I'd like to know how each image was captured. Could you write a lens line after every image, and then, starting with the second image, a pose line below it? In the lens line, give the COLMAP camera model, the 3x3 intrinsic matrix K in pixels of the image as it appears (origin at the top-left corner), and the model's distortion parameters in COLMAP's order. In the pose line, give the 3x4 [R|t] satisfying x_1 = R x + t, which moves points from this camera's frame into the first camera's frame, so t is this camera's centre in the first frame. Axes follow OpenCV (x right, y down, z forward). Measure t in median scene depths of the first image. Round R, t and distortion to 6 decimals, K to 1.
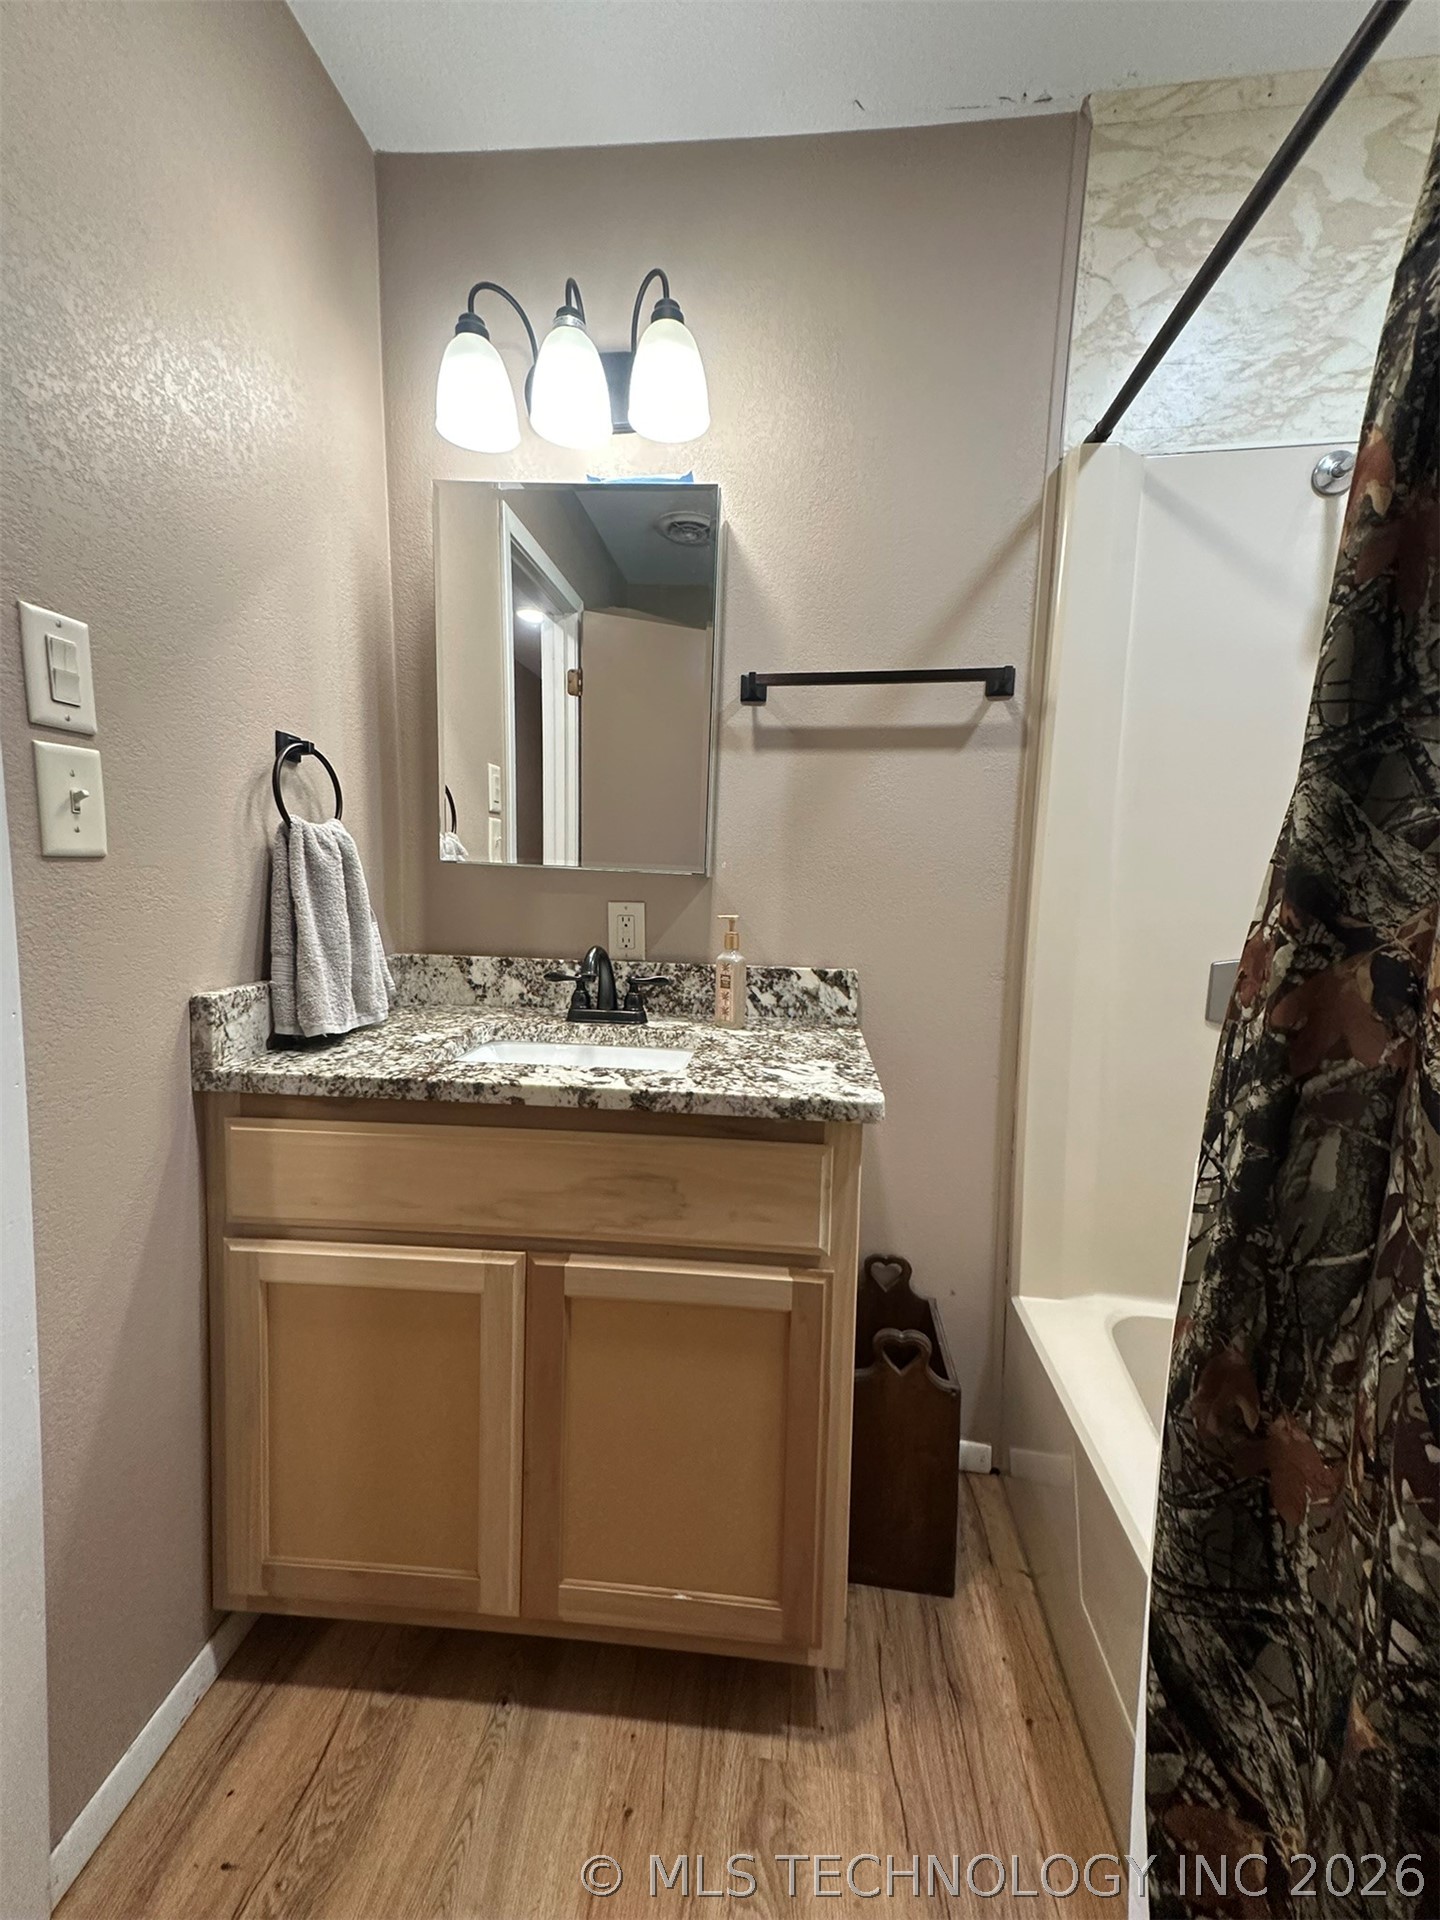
lens RADIAL K [[777.9, 0, 718.8], [0, 777.9, 949.6], [0, 0, 1]] dist [0.037420, 0.000036]
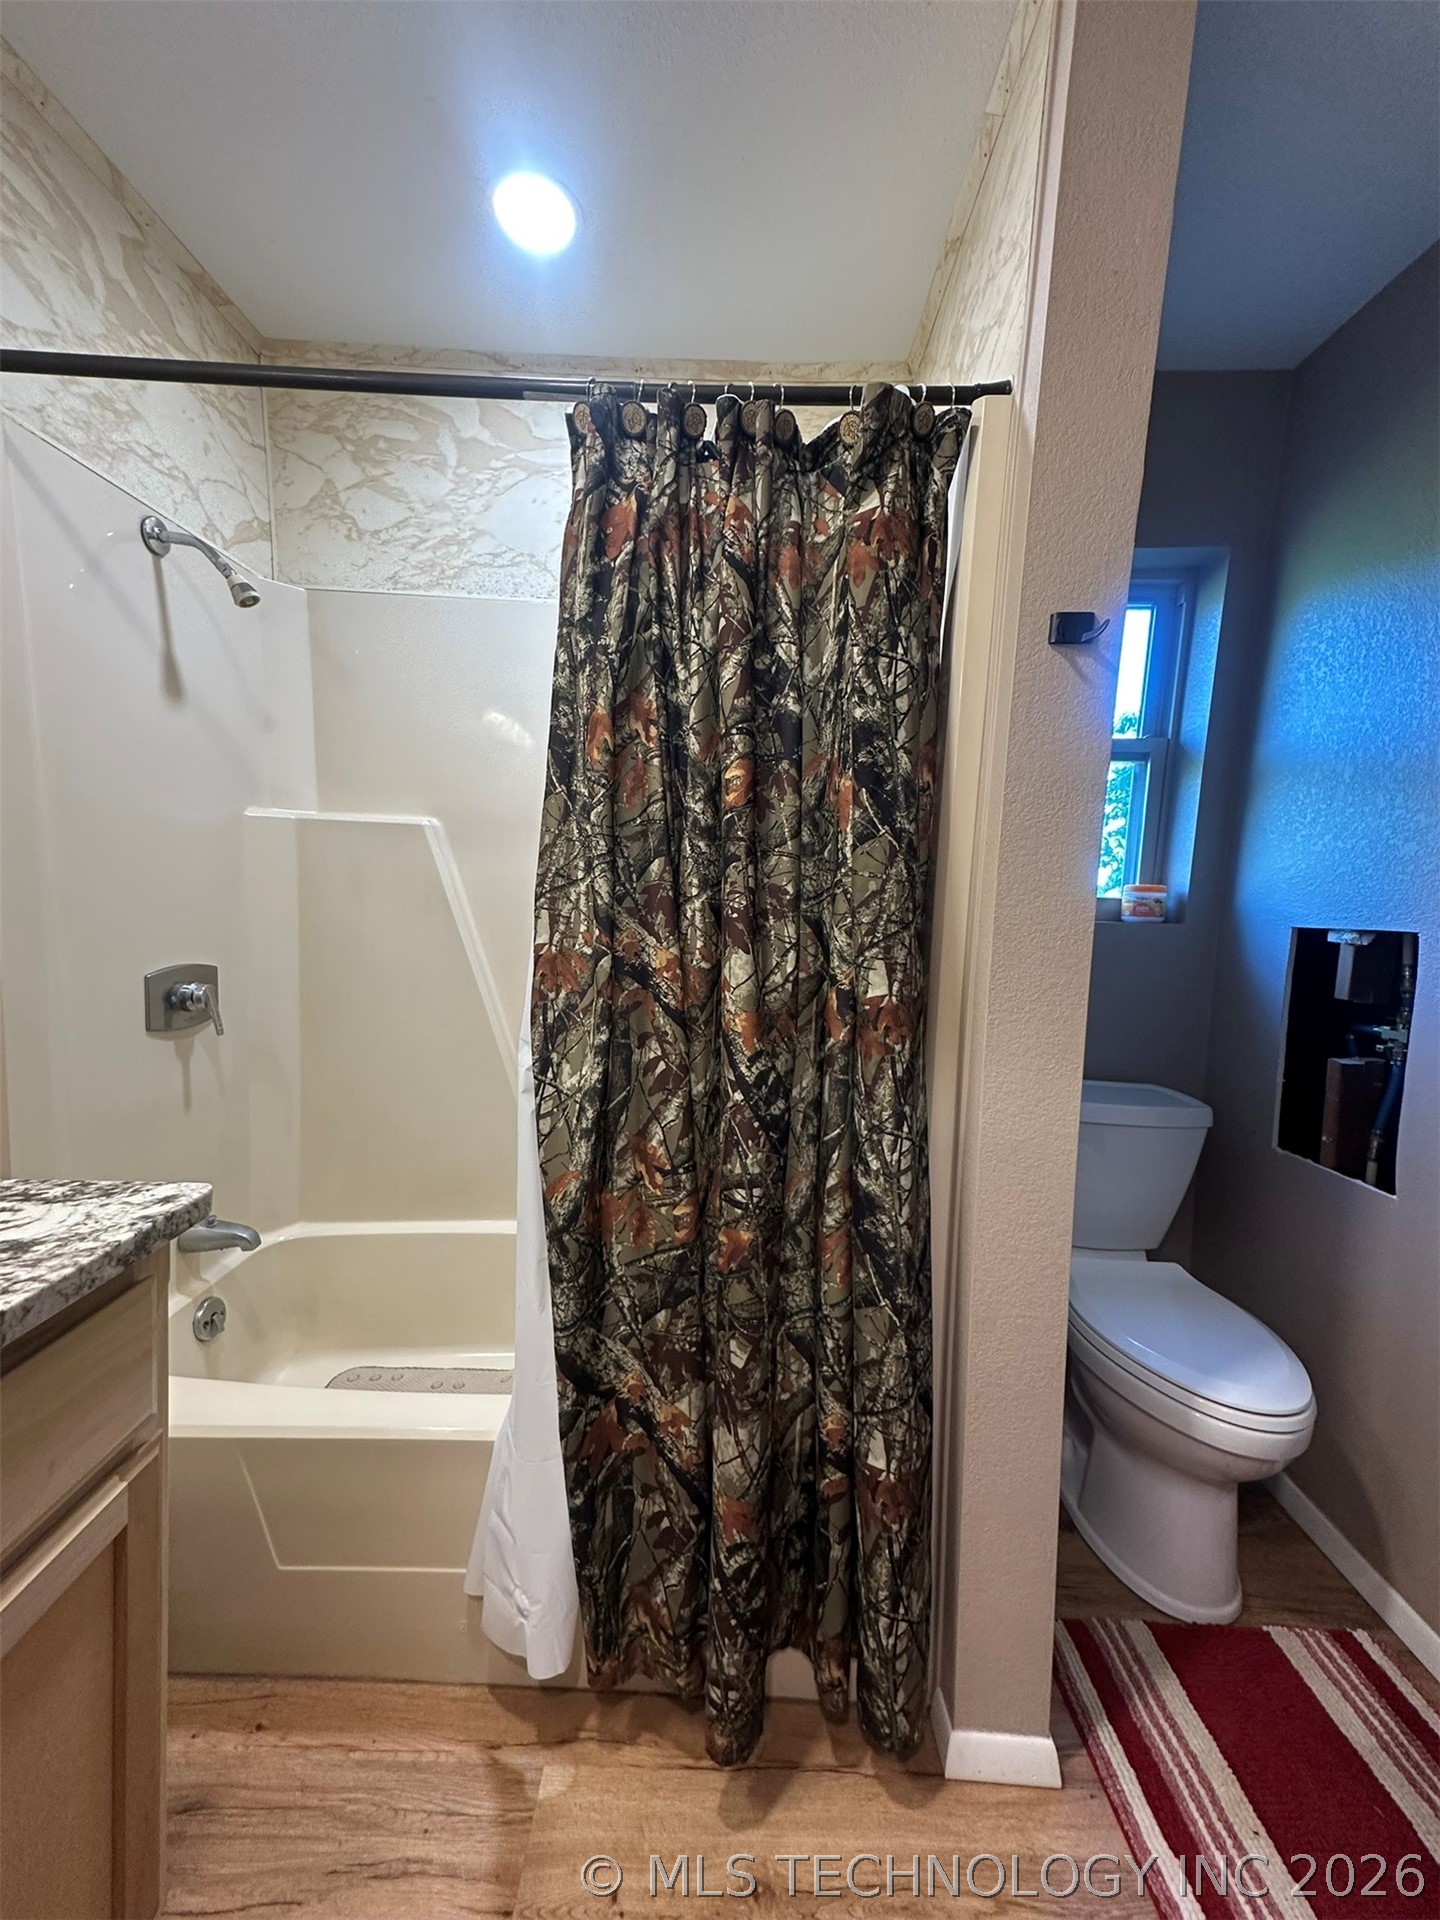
lens RADIAL K [[777.9, 0, 718.8], [0, 777.9, 949.6], [0, 0, 1]] dist [0.037420, 0.000036]
pose [[-0.089423, -0.116781, 0.989124, -0.664058], [0.073698, 0.989604, 0.123501, -0.129094], [-0.993263, 0.083941, -0.079887, 0.475973]]
